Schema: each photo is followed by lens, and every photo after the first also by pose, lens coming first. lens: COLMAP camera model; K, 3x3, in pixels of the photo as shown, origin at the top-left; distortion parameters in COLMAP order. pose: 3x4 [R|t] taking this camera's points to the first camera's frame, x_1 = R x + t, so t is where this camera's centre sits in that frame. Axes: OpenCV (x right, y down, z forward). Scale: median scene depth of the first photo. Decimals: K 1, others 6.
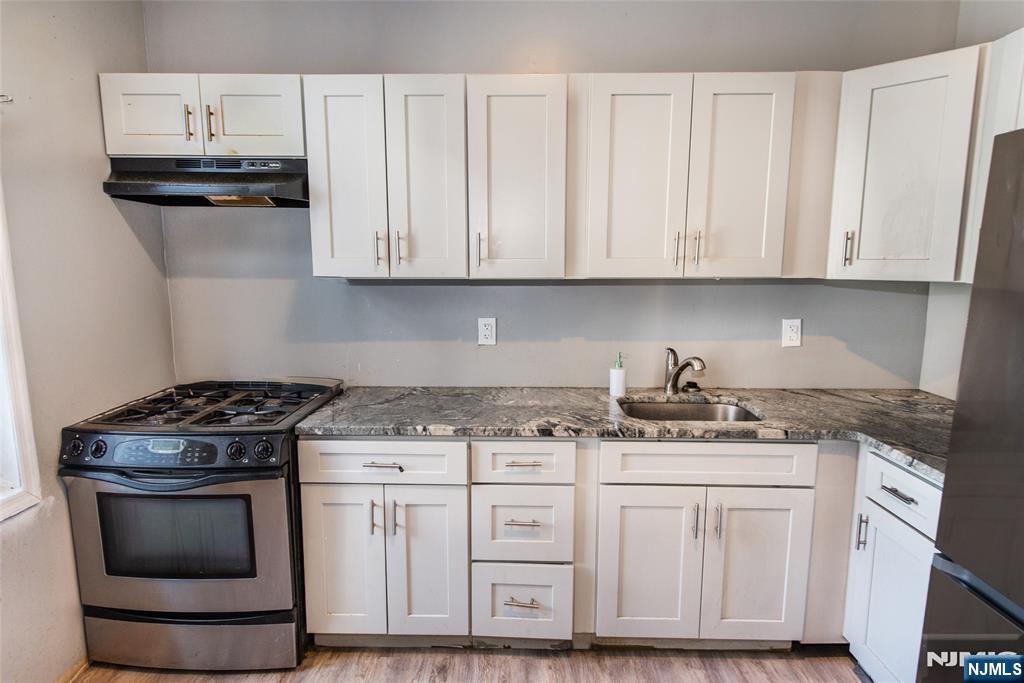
lens RADIAL K [[579.8, 0, 511.1], [0, 579.8, 344.9], [0, 0, 1]] dist [0.012954, 0.001514]
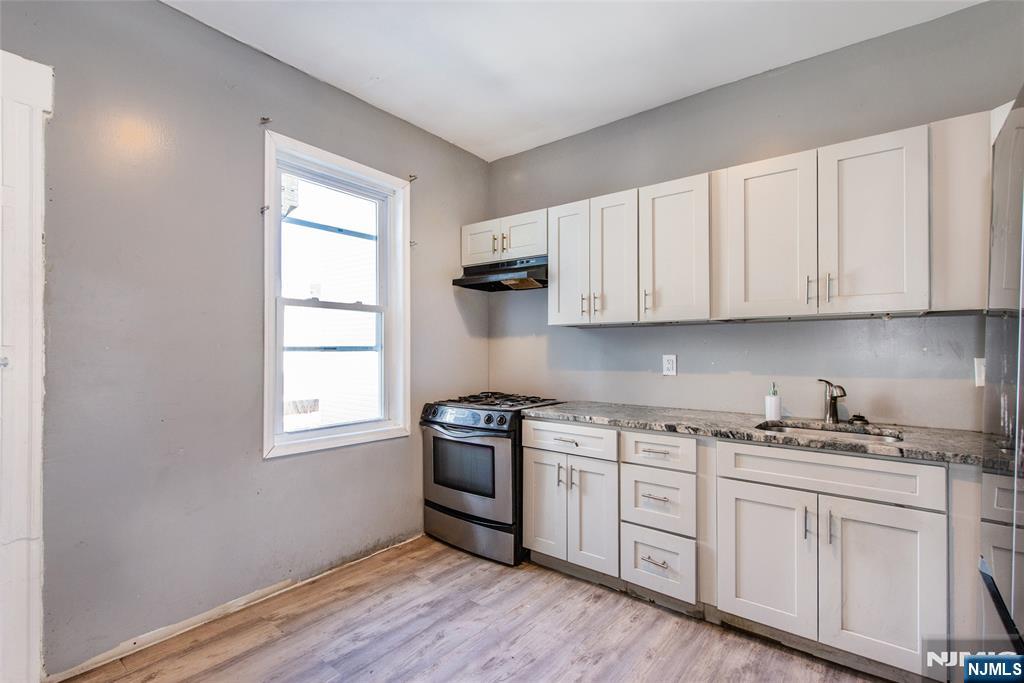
lens RADIAL K [[476.6, 0, 511.1], [0, 476.6, 344.7], [0, 0, 1]] dist [0.008907, -0.003024]
pose [[0.796667, -0.008532, -0.604359, 0.415685], [-0.083779, 0.988690, -0.124395, 0.122186], [0.598585, 0.149734, 0.786941, -0.114743]]
